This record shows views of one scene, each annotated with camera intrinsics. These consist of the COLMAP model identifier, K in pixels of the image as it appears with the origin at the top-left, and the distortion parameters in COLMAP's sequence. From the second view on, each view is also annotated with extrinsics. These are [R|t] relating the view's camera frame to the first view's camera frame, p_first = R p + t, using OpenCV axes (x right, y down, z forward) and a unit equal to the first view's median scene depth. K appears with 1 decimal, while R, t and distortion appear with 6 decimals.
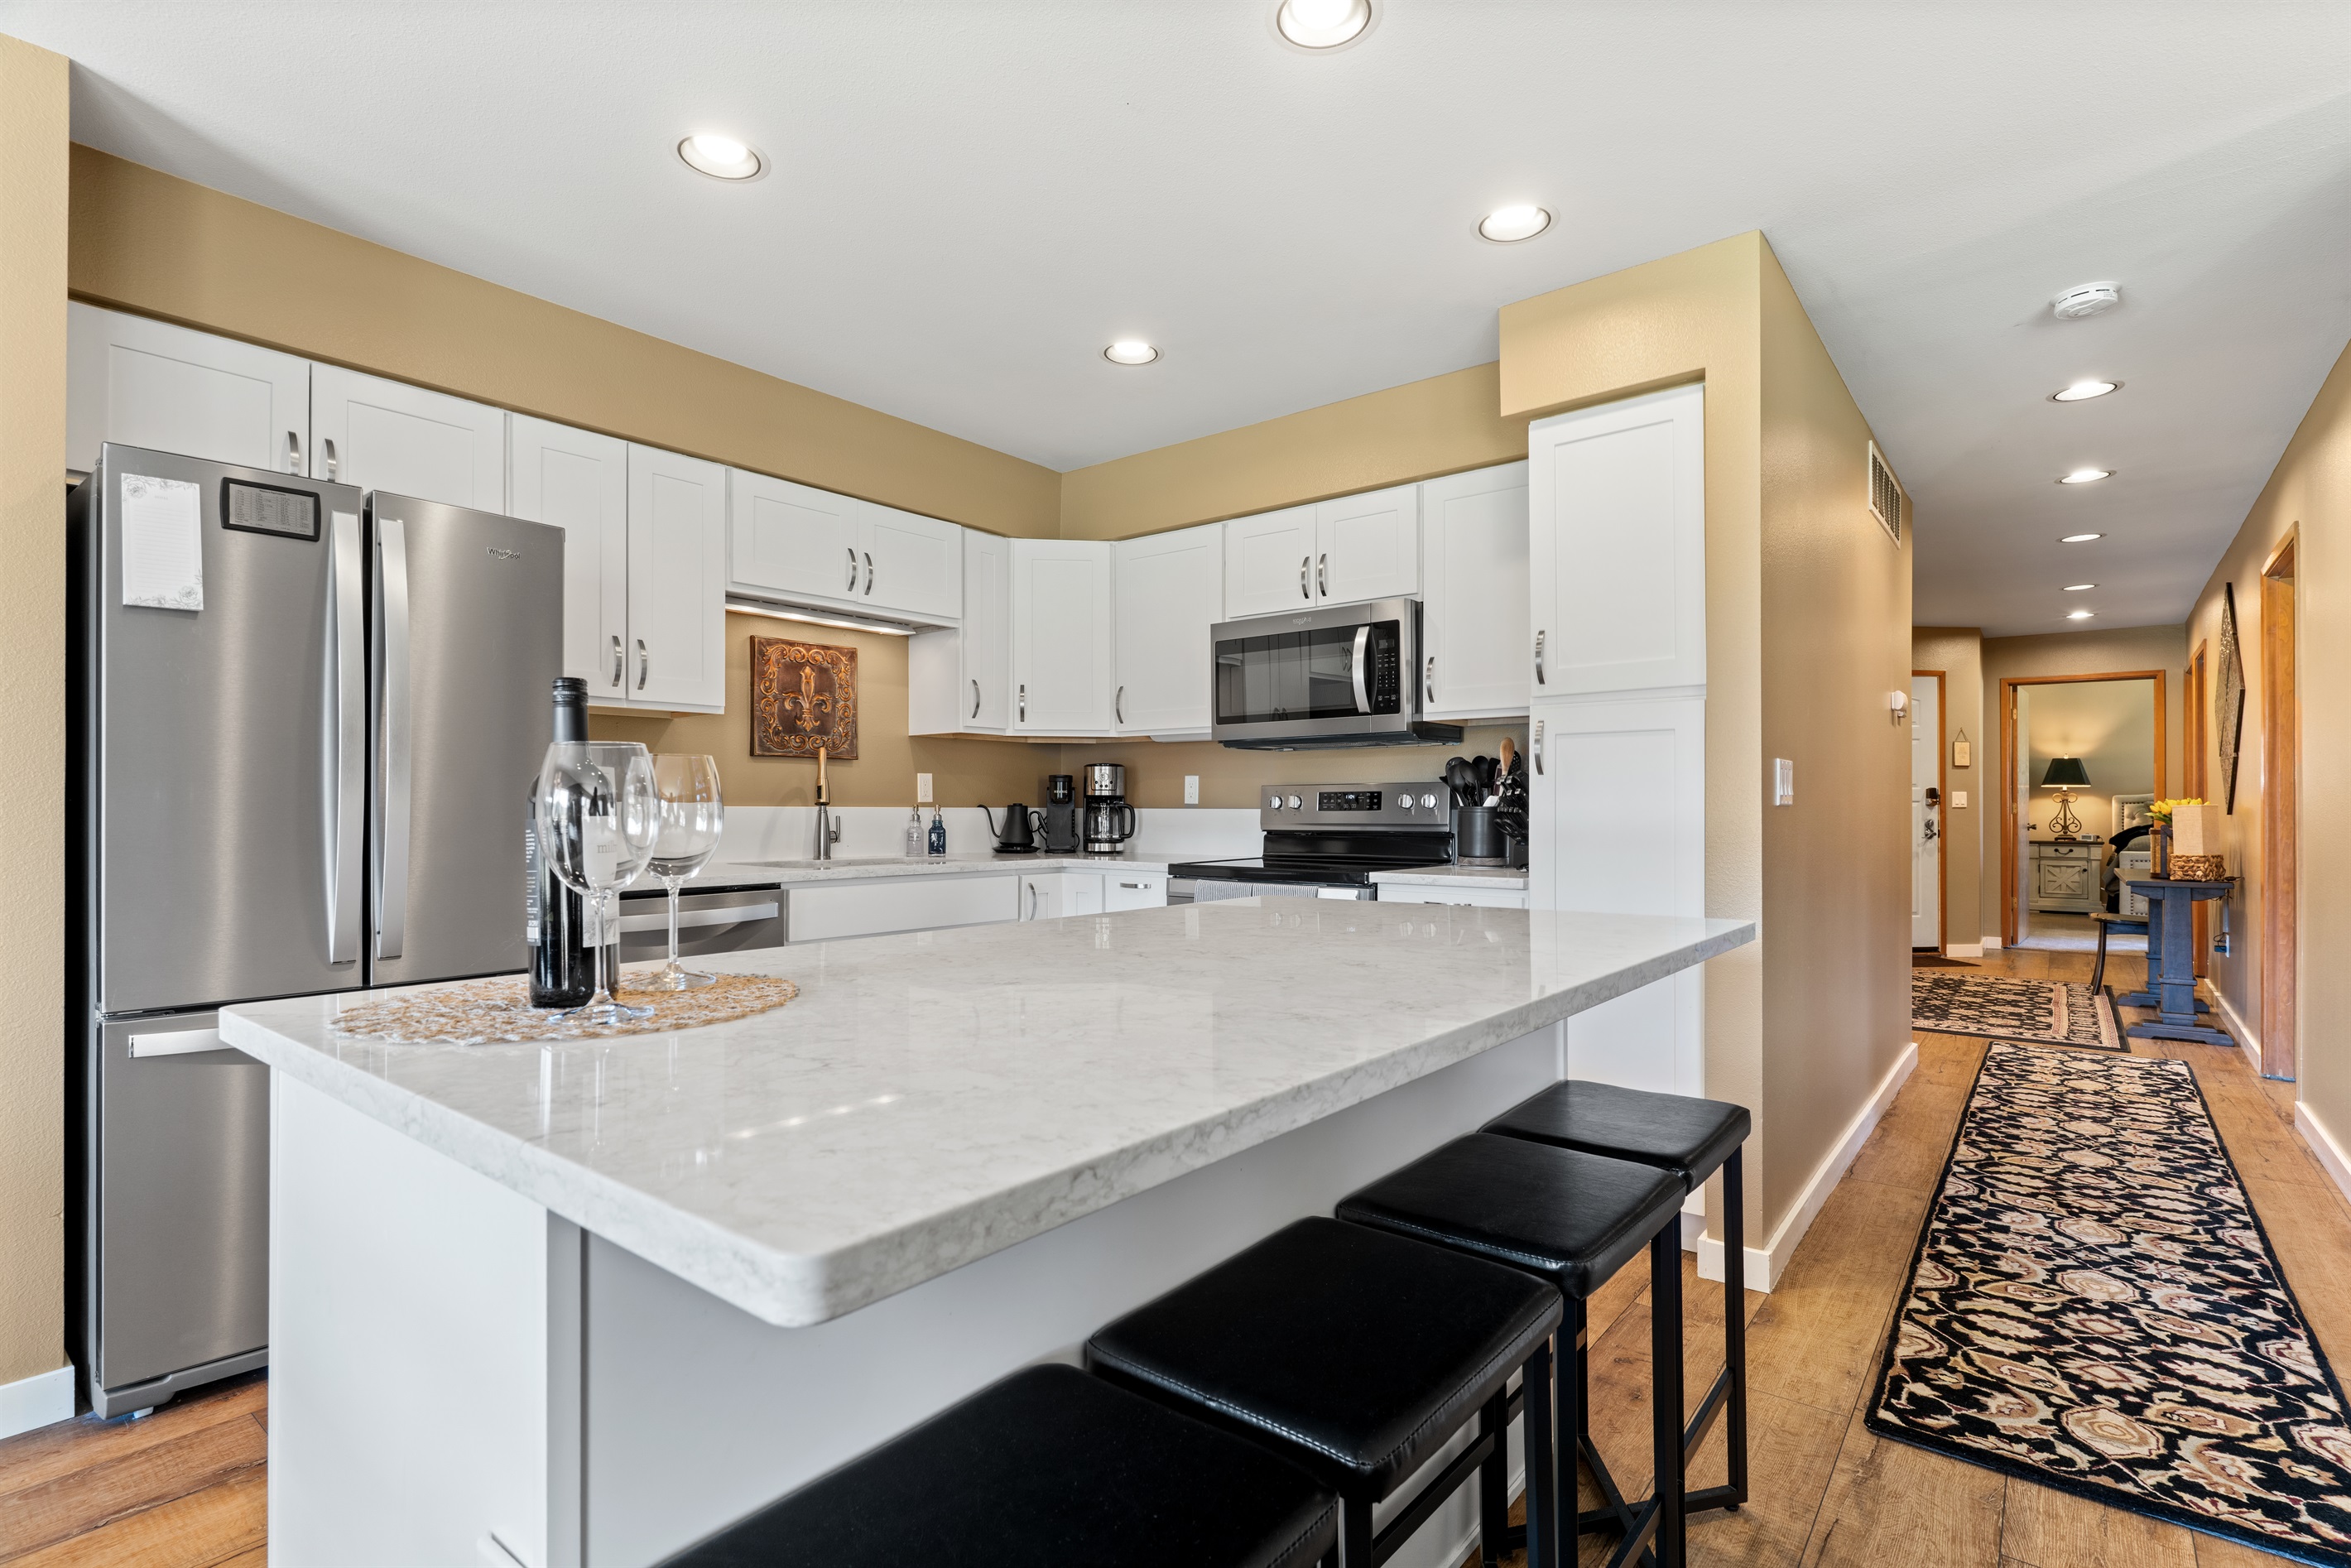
lens RADIAL K [[1138.6, 0, 1177.9], [0, 1138.6, 795.3], [0, 0, 1]] dist [0.002315, 0.000063]
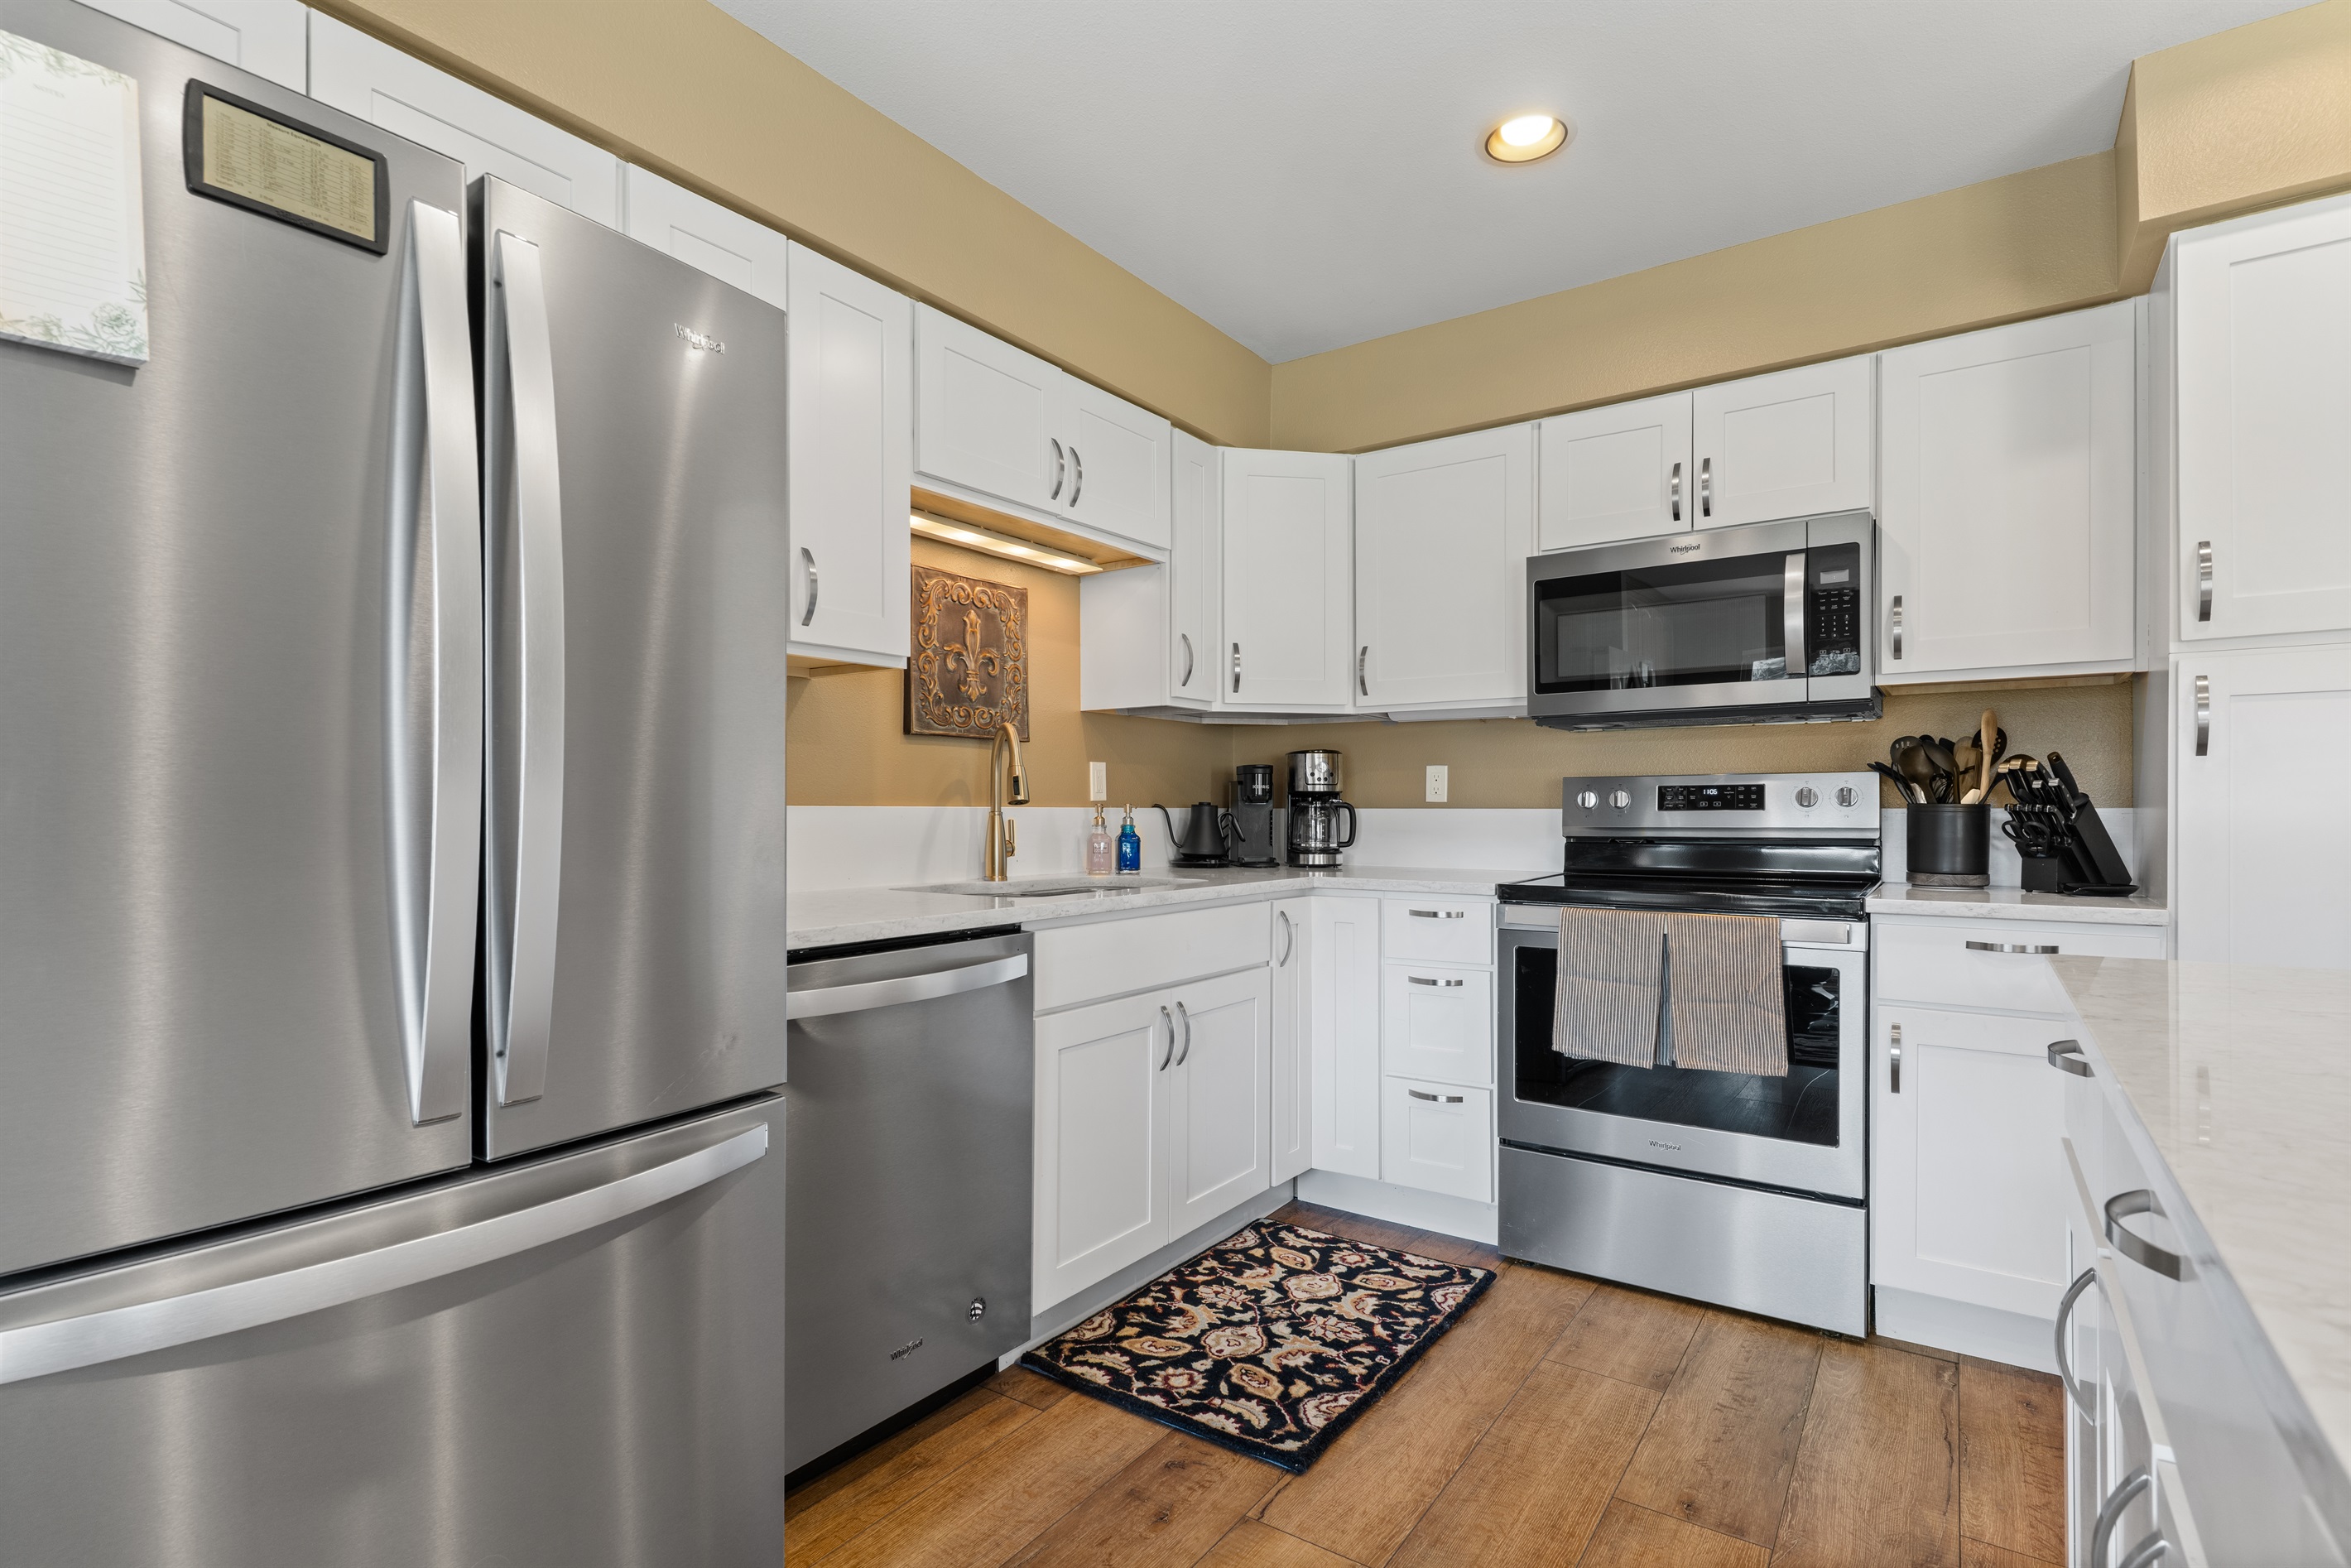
lens RADIAL K [[1138.6, 0, 1152.5], [0, 1138.6, 801.8], [0, 0, 1]] dist [0.002315, 0.000063]
pose [[0.998083, -0.000990, 0.061889, -0.257146], [0.000693, 0.999988, 0.004825, 0.003807], [-0.061893, -0.004773, 0.998071, 0.277823]]
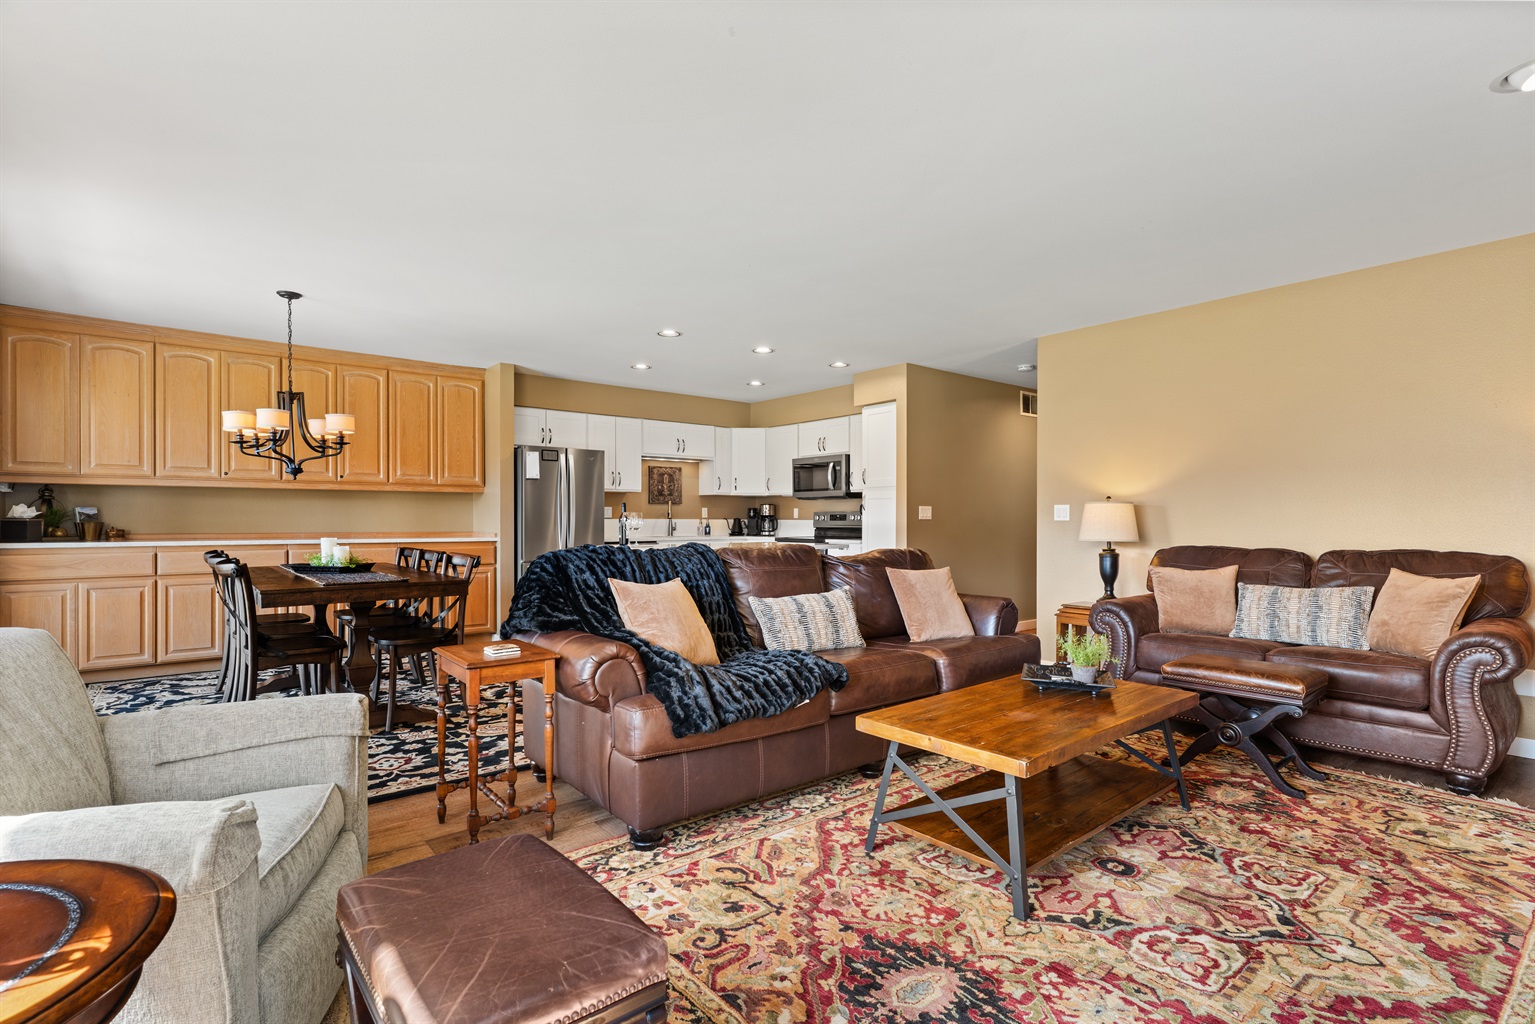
lens RADIAL K [[743.4, 0, 773.7], [0, 743.4, 514.4], [0, 0, 1]] dist [0.002315, 0.000063]
pose [[0.979345, 0.000974, -0.202192, 0.378368], [-0.000132, 0.999991, 0.004177, -0.011496], [0.202195, -0.004064, 0.979337, -0.941722]]
